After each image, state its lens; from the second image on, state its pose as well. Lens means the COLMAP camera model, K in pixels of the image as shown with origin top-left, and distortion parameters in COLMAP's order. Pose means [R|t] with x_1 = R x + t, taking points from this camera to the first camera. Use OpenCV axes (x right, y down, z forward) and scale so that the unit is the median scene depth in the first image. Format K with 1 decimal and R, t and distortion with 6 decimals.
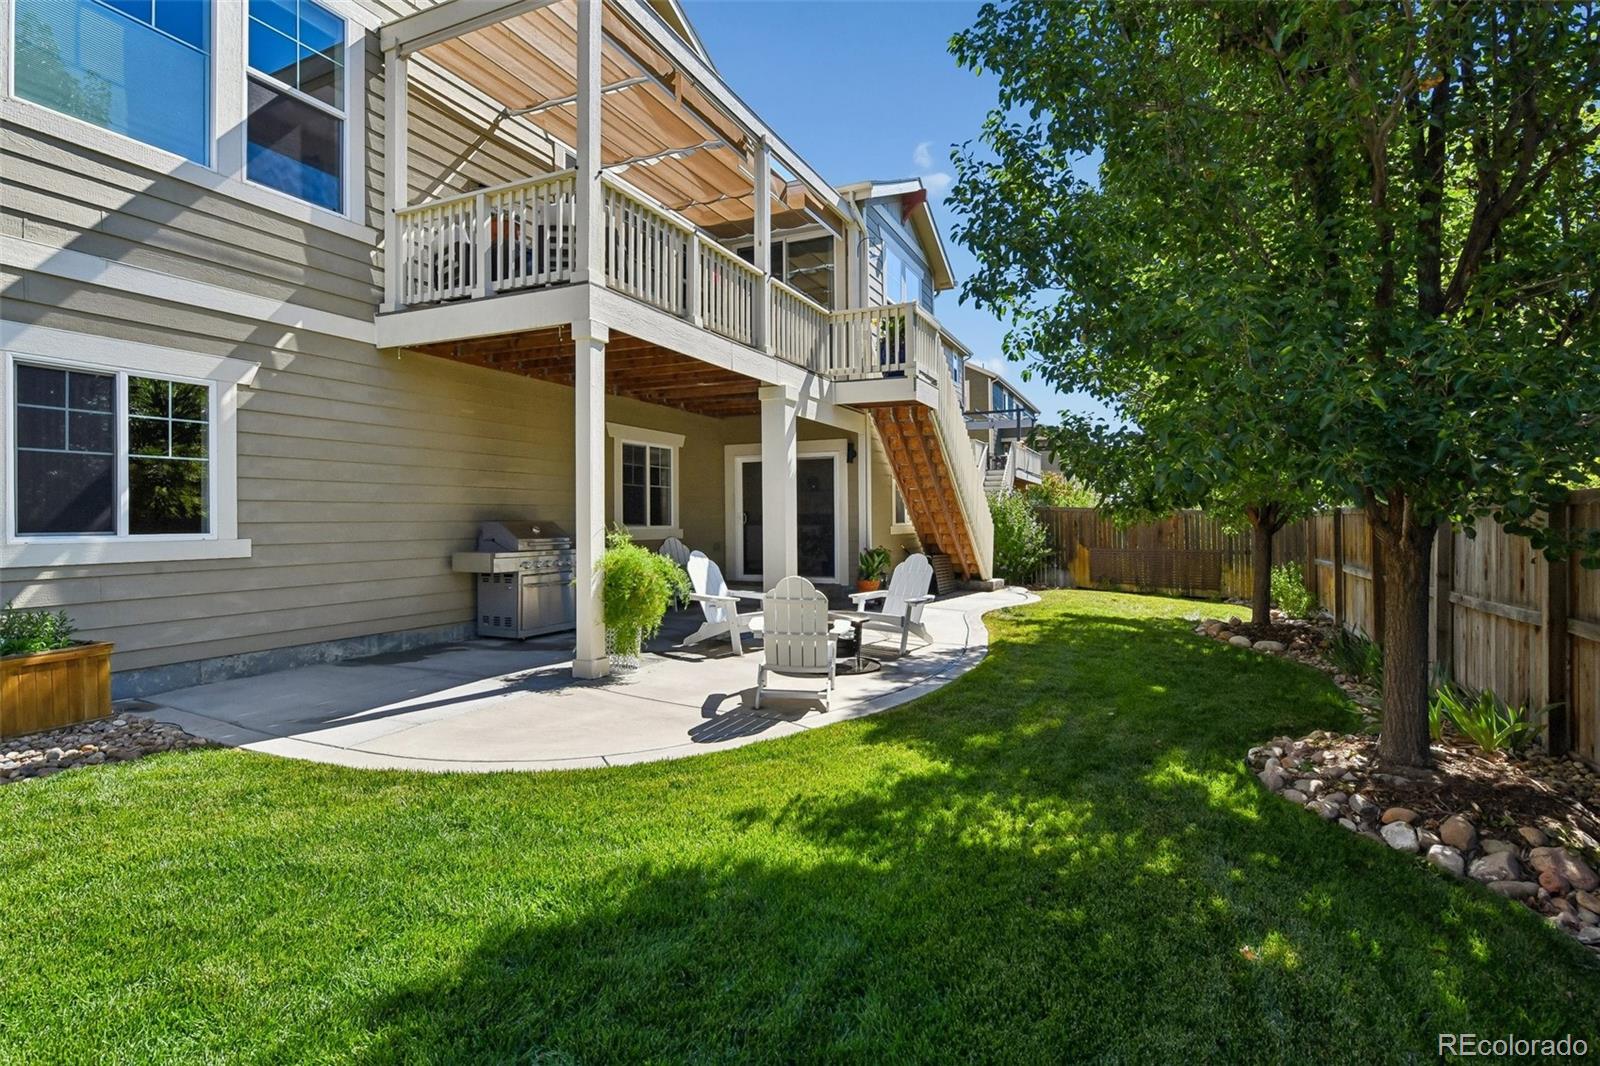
lens RADIAL K [[784.7, 0, 815.4], [0, 784.7, 517.3], [0, 0, 1]] dist [-0.001254, -0.007306]
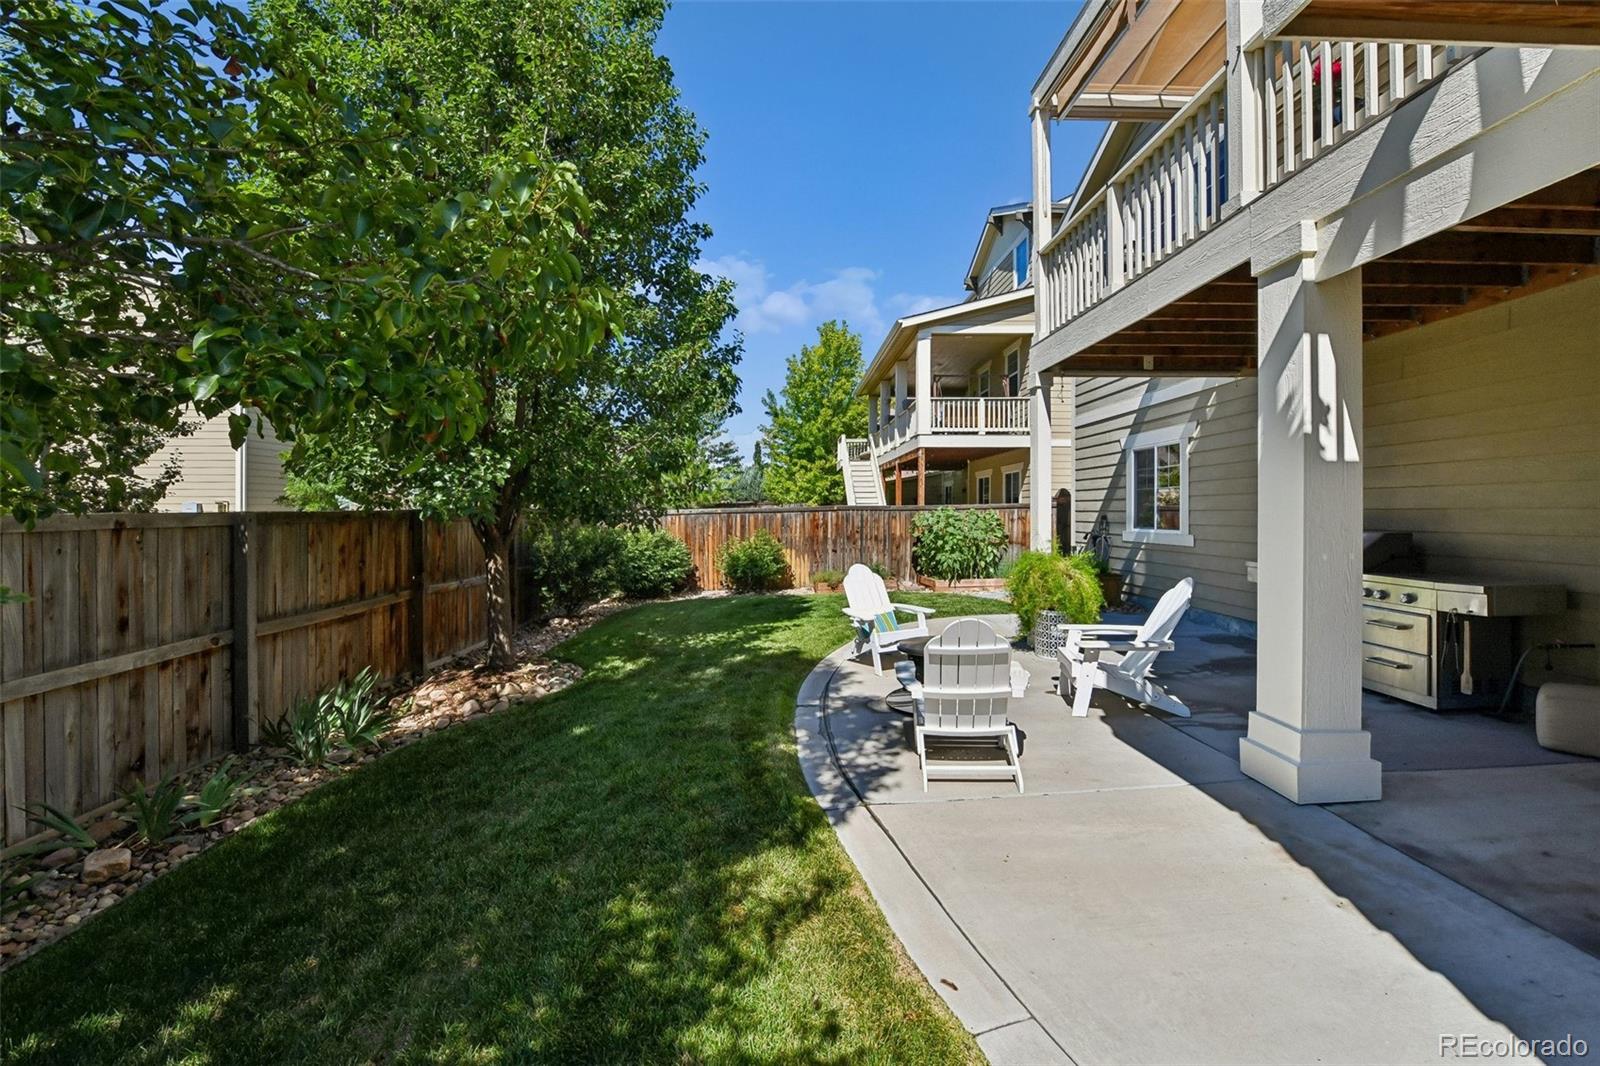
lens RADIAL K [[648.9, 0, 800.5], [0, 648.9, 516.3], [0, 0, 1]] dist [-0.020609, -0.000063]
pose [[-0.899582, 0.008785, -0.436663, 0.569723], [0.006142, 0.999953, 0.007465, -0.025600], [0.436709, 0.004033, -0.899594, 1.901875]]
